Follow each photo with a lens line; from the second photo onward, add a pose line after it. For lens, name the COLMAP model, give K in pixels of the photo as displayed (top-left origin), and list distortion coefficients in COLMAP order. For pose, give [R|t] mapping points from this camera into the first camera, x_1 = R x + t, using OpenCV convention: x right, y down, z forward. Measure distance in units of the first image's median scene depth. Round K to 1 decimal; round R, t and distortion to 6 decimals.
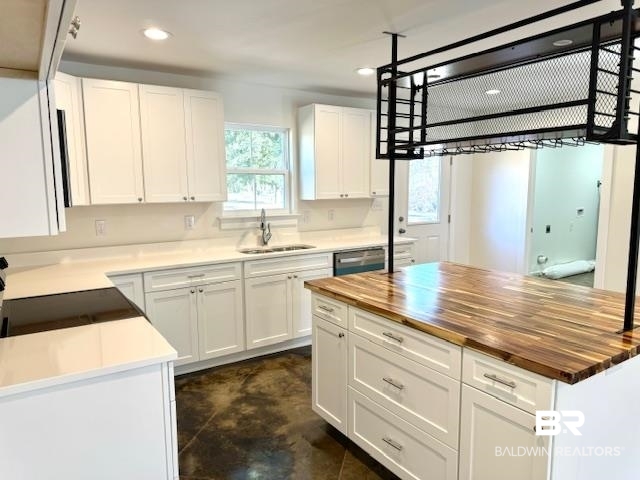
lens RADIAL K [[448.5, 0, 310.4], [0, 448.5, 243.2], [0, 0, 1]] dist [0.000097, -0.003632]
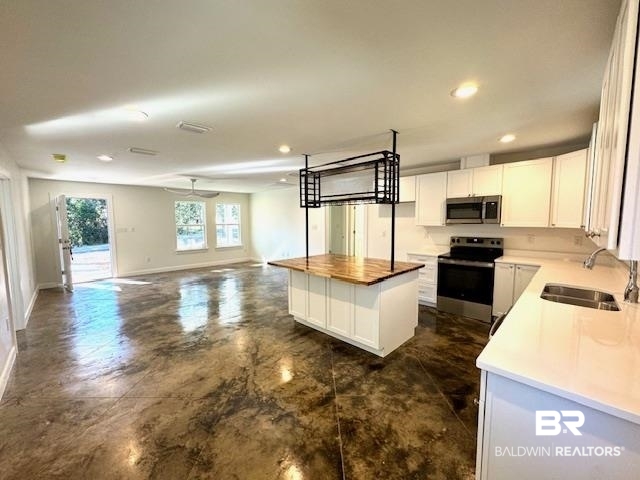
lens RADIAL K [[255.2, 0, 320.0], [0, 255.2, 240.0], [0, 0, 1]] dist [-0.002951, -0.000167]
pose [[-0.974524, 0.032585, -0.221903, 0.485530], [-0.014519, 0.978149, 0.207396, -0.176181], [0.223812, 0.205334, -0.952757, 1.349012]]
